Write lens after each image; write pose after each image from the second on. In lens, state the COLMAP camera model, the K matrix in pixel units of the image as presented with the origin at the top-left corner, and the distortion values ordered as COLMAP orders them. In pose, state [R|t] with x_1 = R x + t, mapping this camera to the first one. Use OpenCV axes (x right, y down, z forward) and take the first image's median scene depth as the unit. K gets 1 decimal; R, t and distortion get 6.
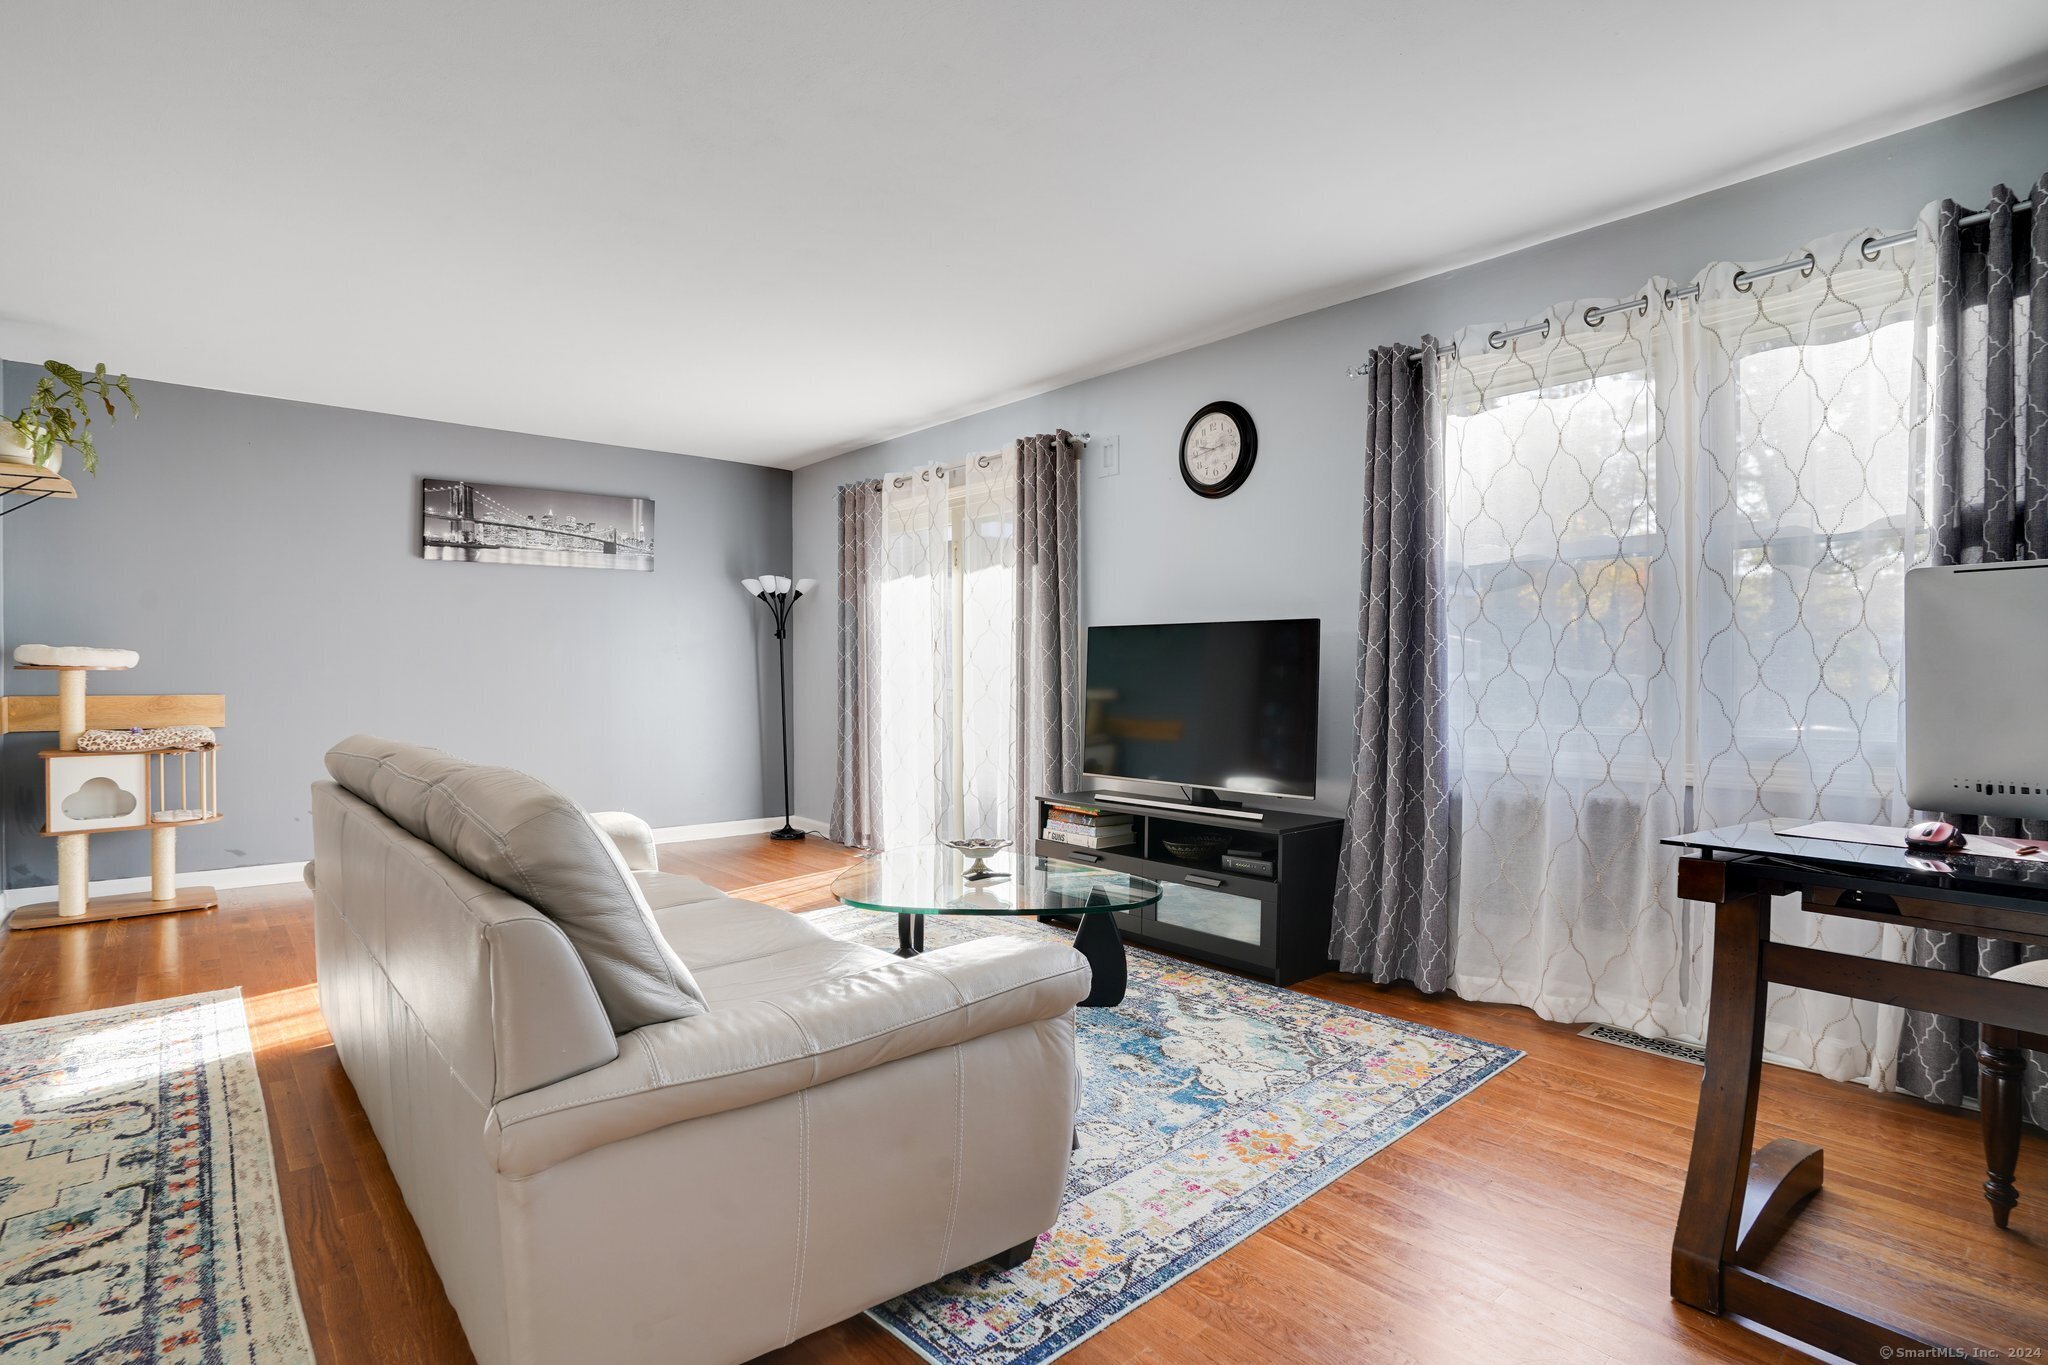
lens RADIAL K [[1002.2, 0, 1014.7], [0, 1002.2, 681.0], [0, 0, 1]] dist [-0.066685, 0.025517]
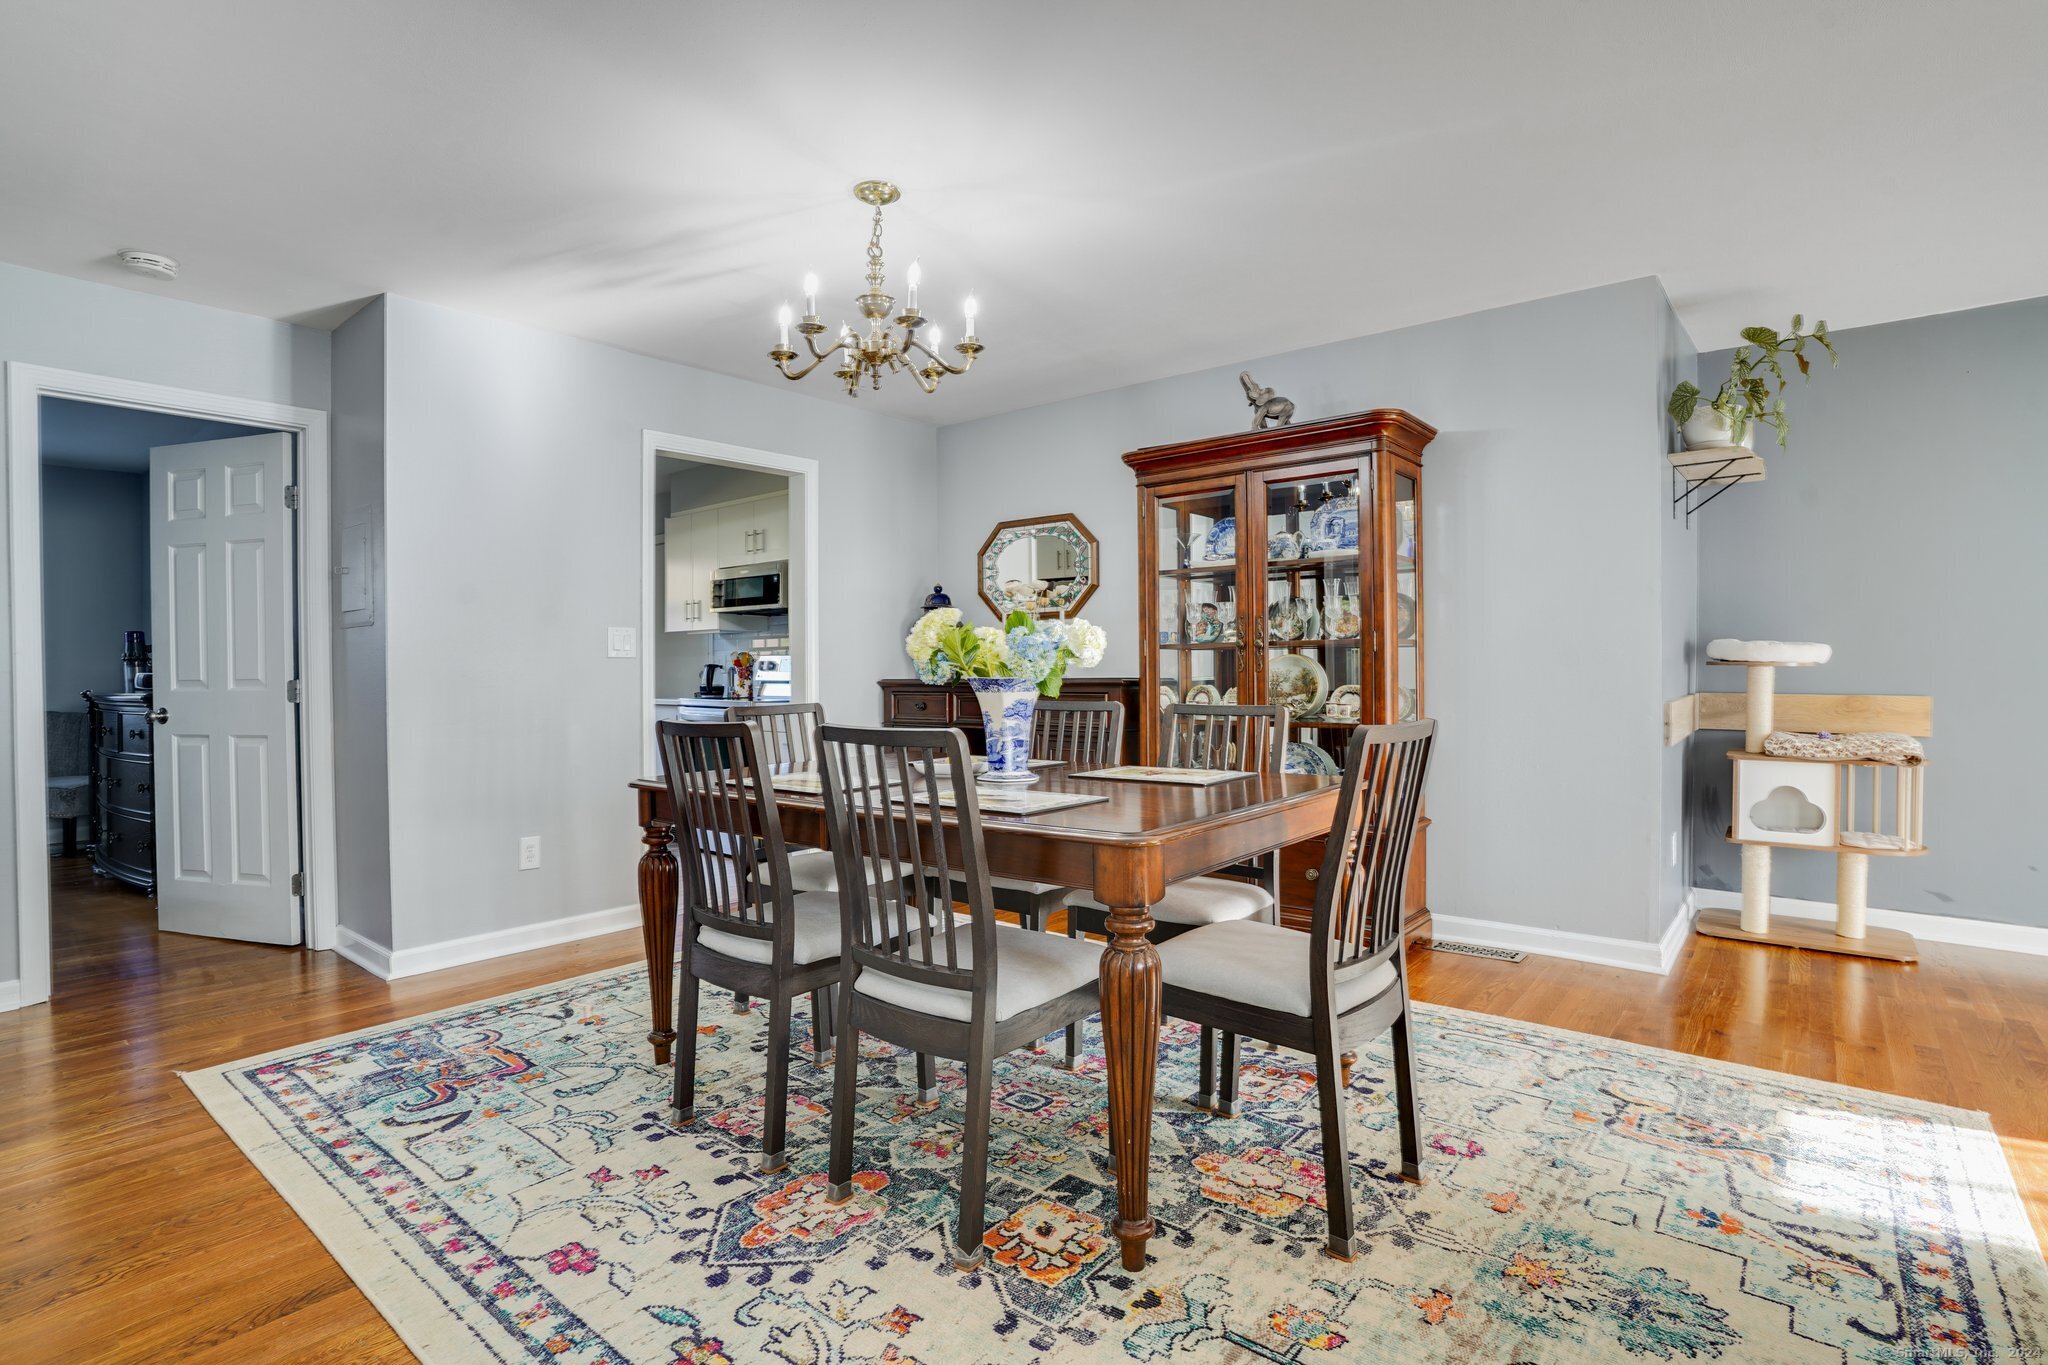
lens RADIAL K [[1002.2, 0, 1014.7], [0, 1002.2, 681.0], [0, 0, 1]] dist [-0.066685, 0.025517]
pose [[0.166499, 0.013264, -0.985952, -0.189313], [-0.008639, 0.999891, 0.011993, -0.001956], [0.986004, 0.006521, 0.166596, 0.146825]]
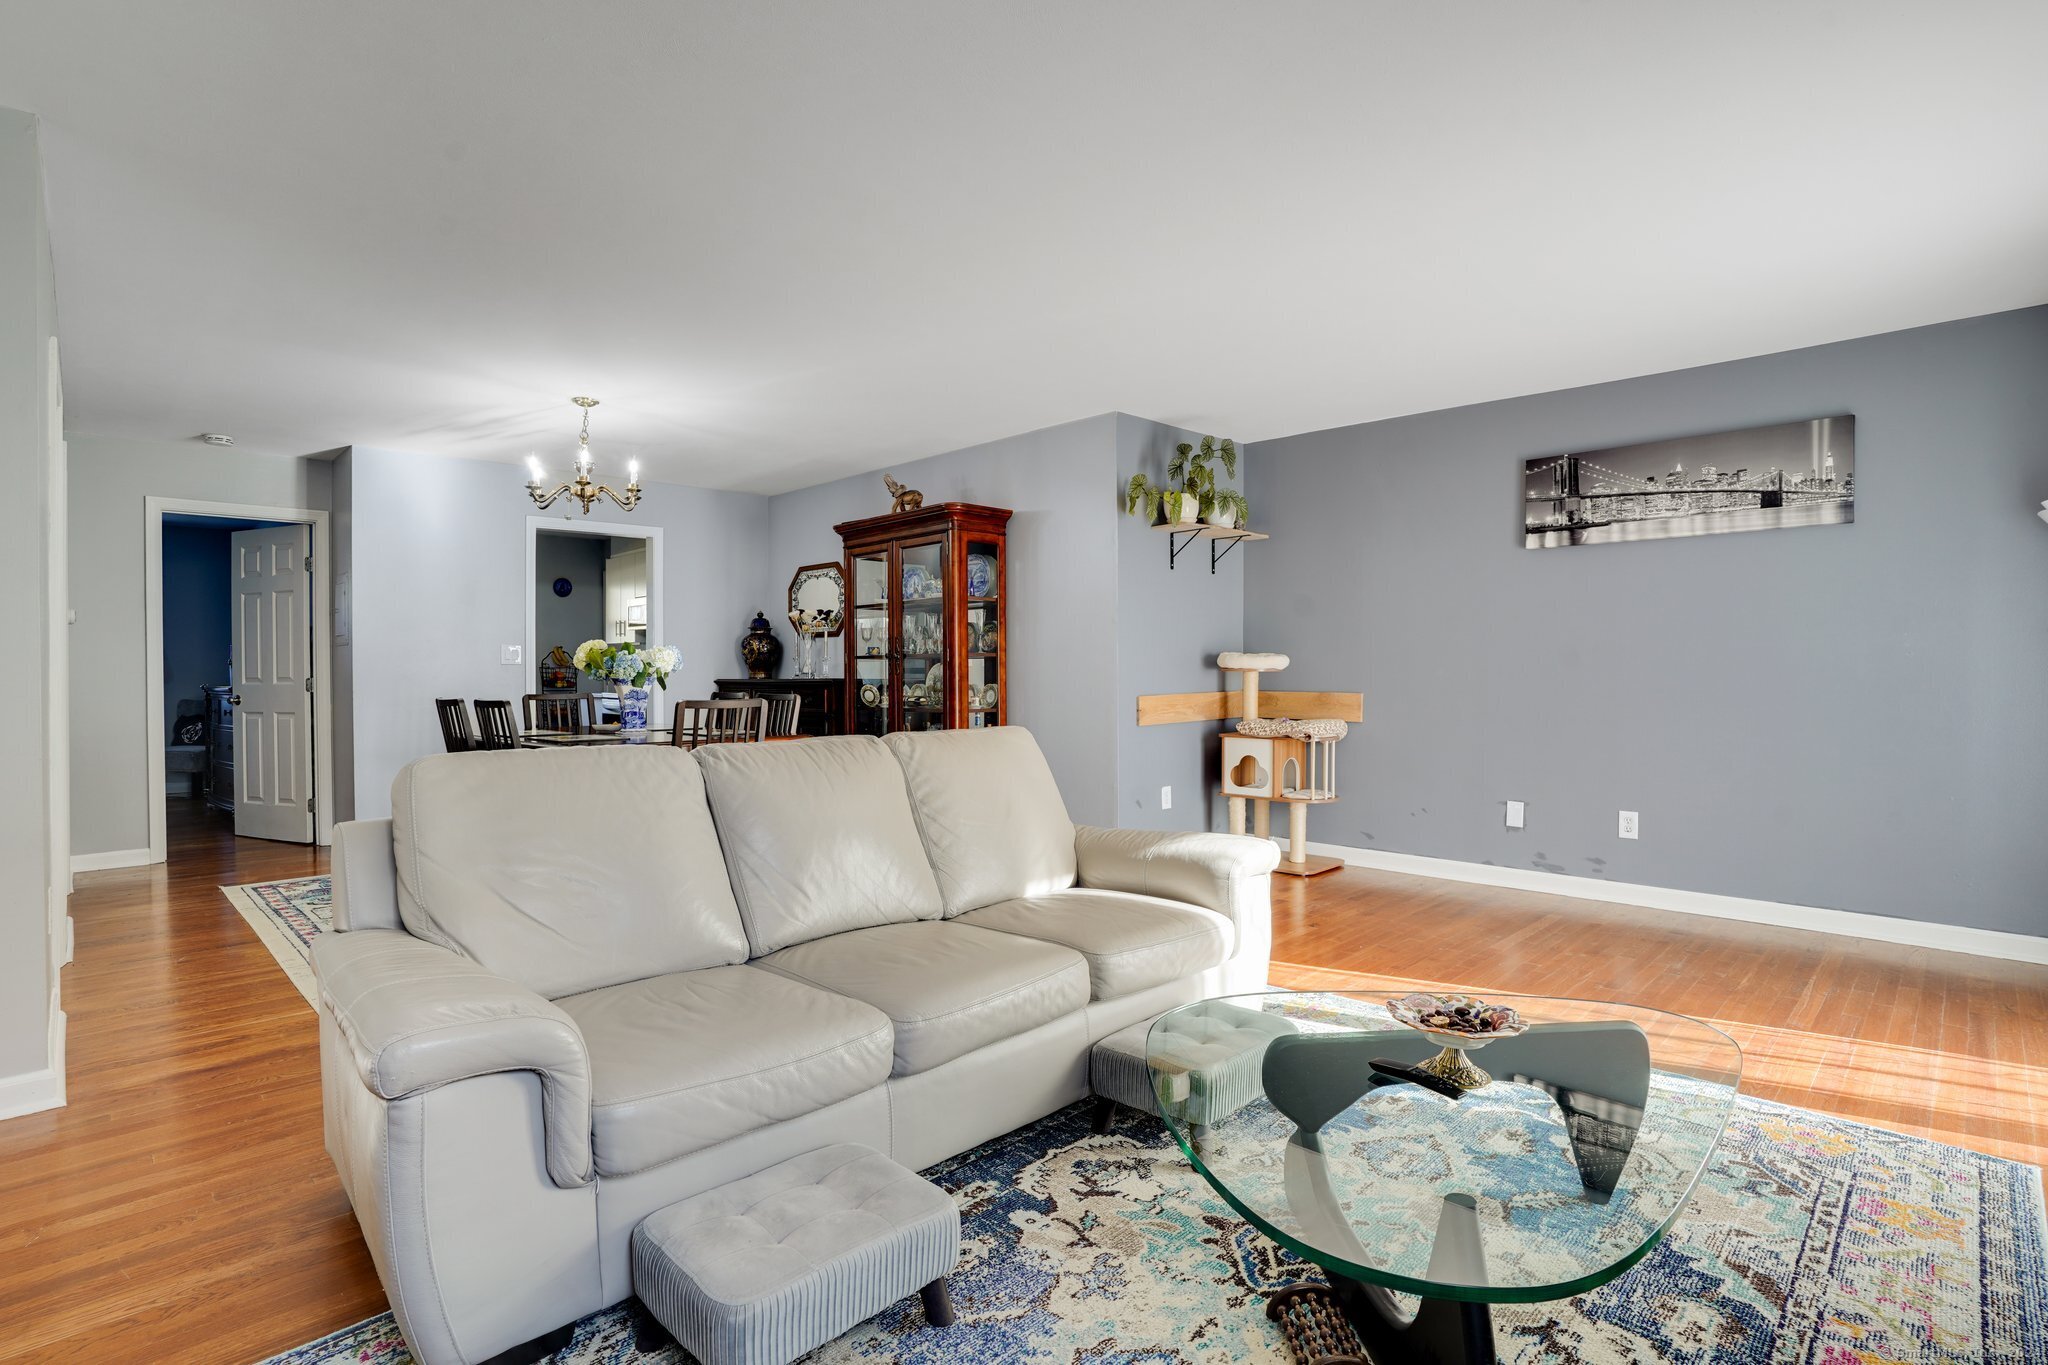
lens RADIAL K [[1002.2, 0, 1014.7], [0, 1002.2, 681.0], [0, 0, 1]] dist [-0.066685, 0.025517]
pose [[0.067085, 0.009953, -0.997698, 0.373592], [-0.011148, 0.999895, 0.009225, -0.007128], [0.997685, 0.010504, 0.067189, 0.626008]]
